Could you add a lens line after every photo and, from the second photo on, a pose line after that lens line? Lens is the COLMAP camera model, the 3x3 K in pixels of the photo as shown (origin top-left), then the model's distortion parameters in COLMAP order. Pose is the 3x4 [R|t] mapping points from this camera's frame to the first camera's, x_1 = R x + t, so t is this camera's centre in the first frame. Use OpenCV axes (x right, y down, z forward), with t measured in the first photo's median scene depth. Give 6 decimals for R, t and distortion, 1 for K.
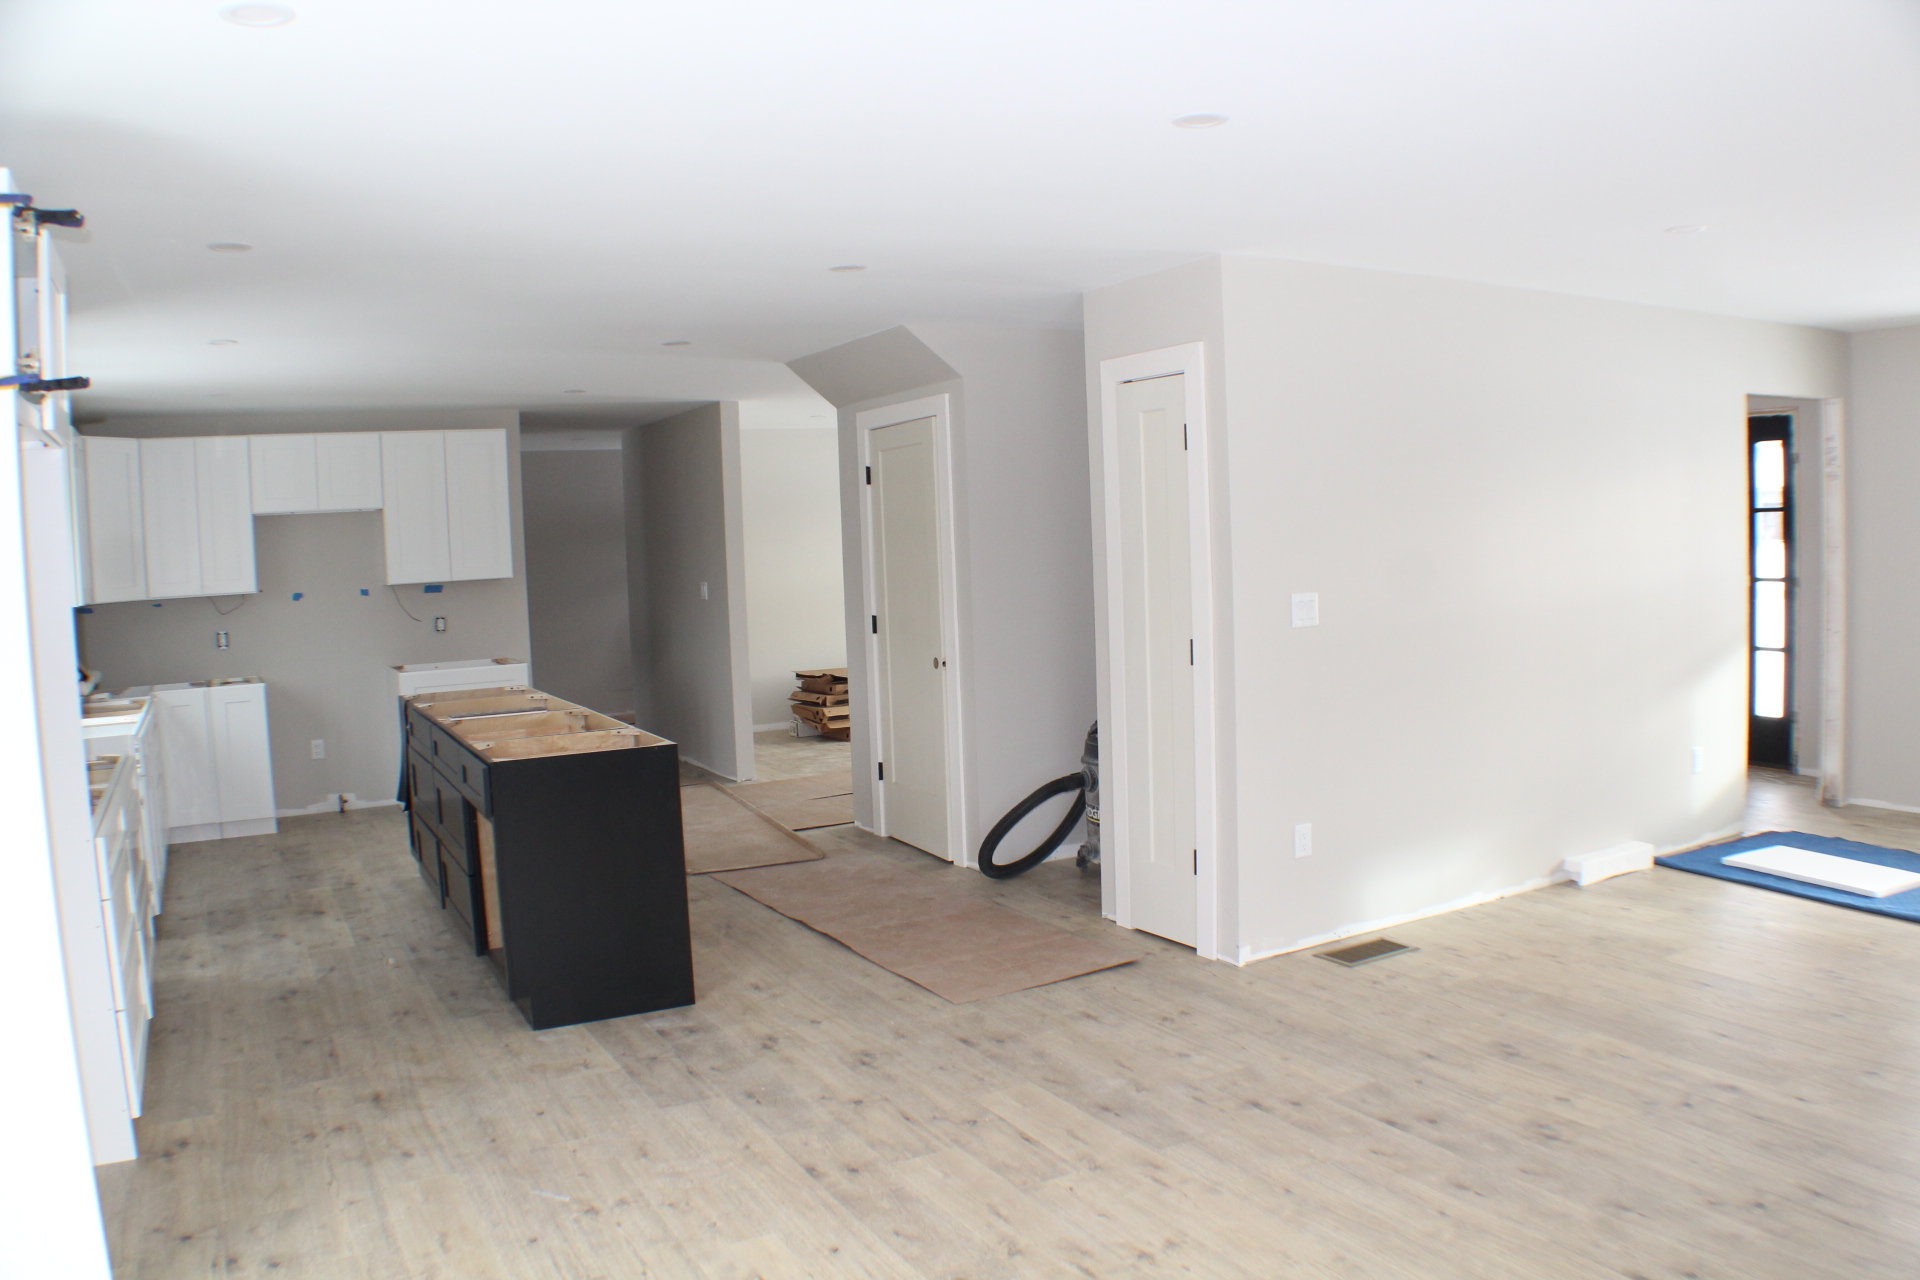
lens RADIAL K [[1455.7, 0, 971.1], [0, 1455.7, 638.4], [0, 0, 1]] dist [-0.205903, 0.080924]
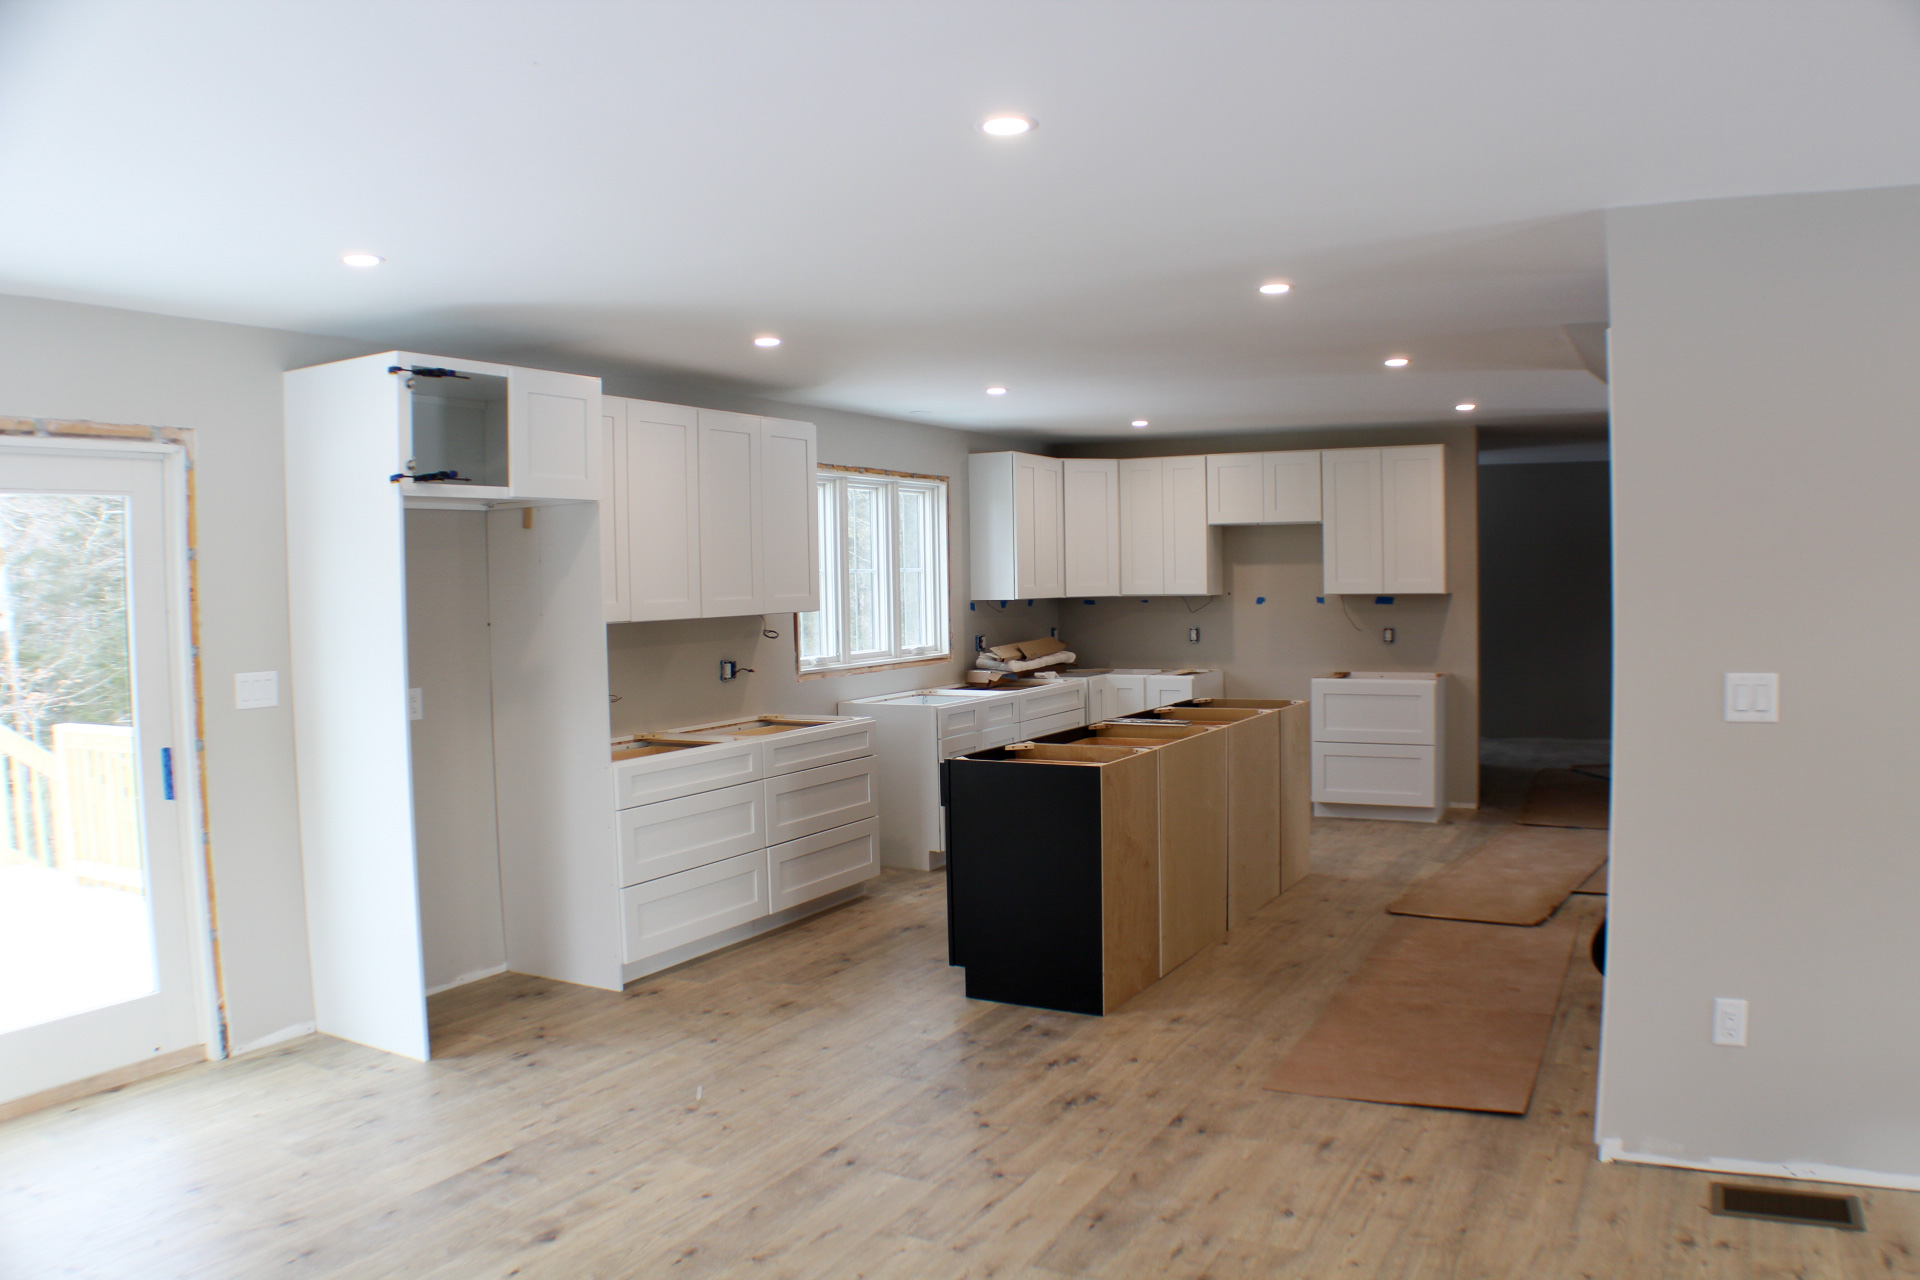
lens RADIAL K [[1455.7, 0, 971.1], [0, 1455.7, 638.4], [0, 0, 1]] dist [-0.205903, 0.080924]
pose [[0.547657, 0.067079, -0.834010, 0.653298], [-0.064365, 0.997205, 0.037939, -0.055533], [0.834223, 0.032904, 0.550444, 0.361323]]
